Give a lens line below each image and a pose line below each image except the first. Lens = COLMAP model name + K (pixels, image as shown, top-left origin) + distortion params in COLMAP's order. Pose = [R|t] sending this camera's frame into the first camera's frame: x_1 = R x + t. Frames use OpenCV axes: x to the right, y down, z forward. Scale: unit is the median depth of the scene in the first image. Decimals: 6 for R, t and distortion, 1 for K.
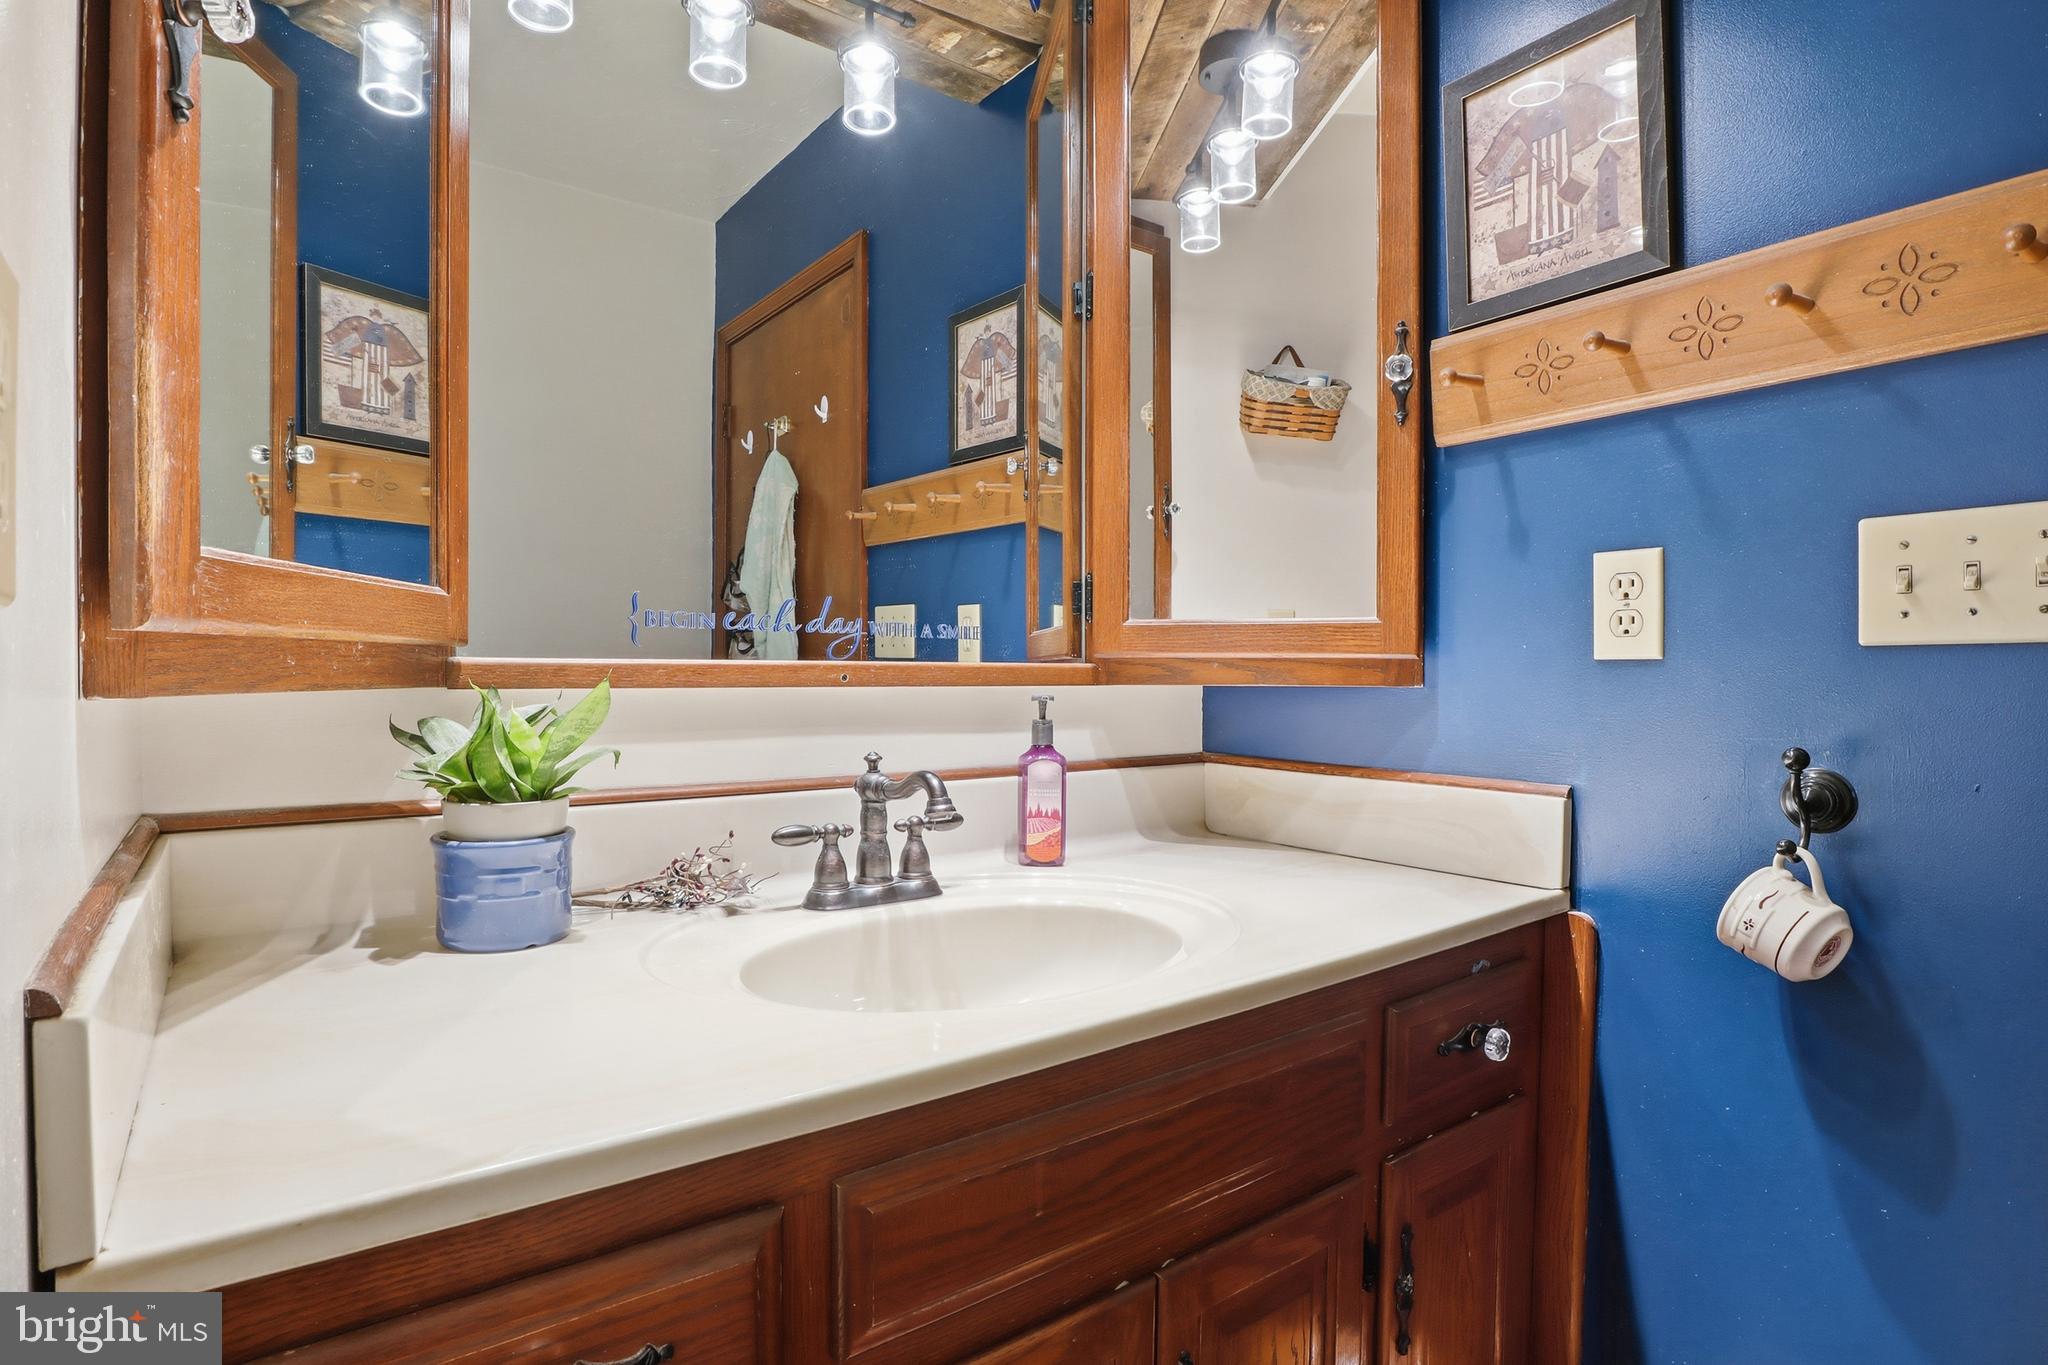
lens RADIAL K [[1059.2, 0, 1020.9], [0, 1059.2, 681.0], [0, 0, 1]] dist [-0.030095, 0.000224]
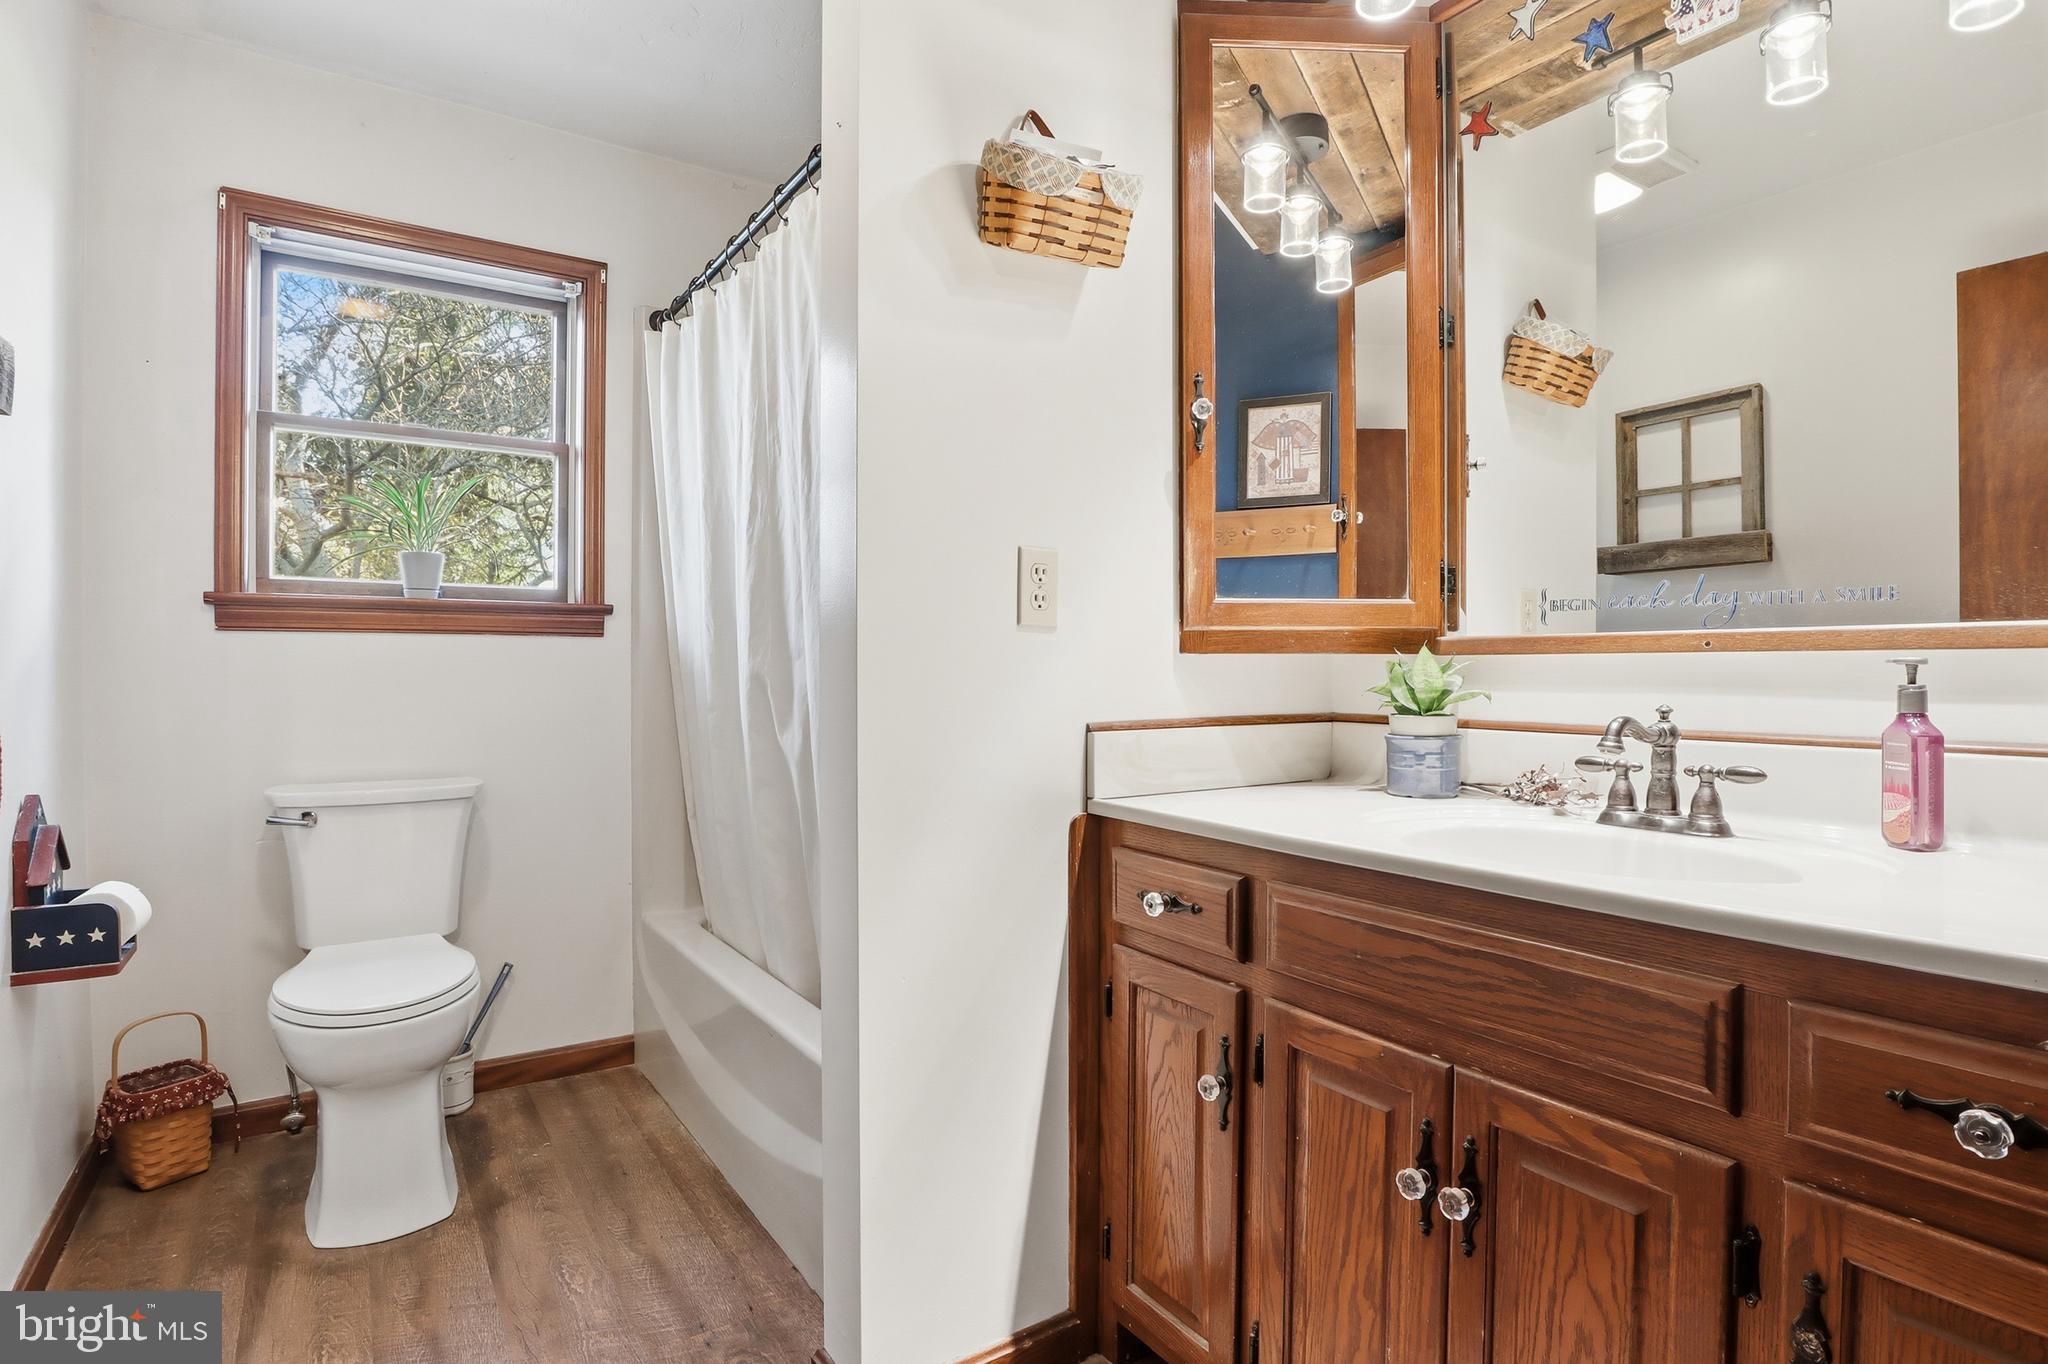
lens RADIAL K [[1059.2, 0, 1022.3], [0, 1059.2, 678.4], [0, 0, 1]] dist [-0.030095, 0.000224]
pose [[-0.040896, 0.004466, -0.999153, 1.063719], [-0.008907, 0.999949, 0.004834, 0.037866], [0.999124, 0.009097, -0.040854, 0.324406]]
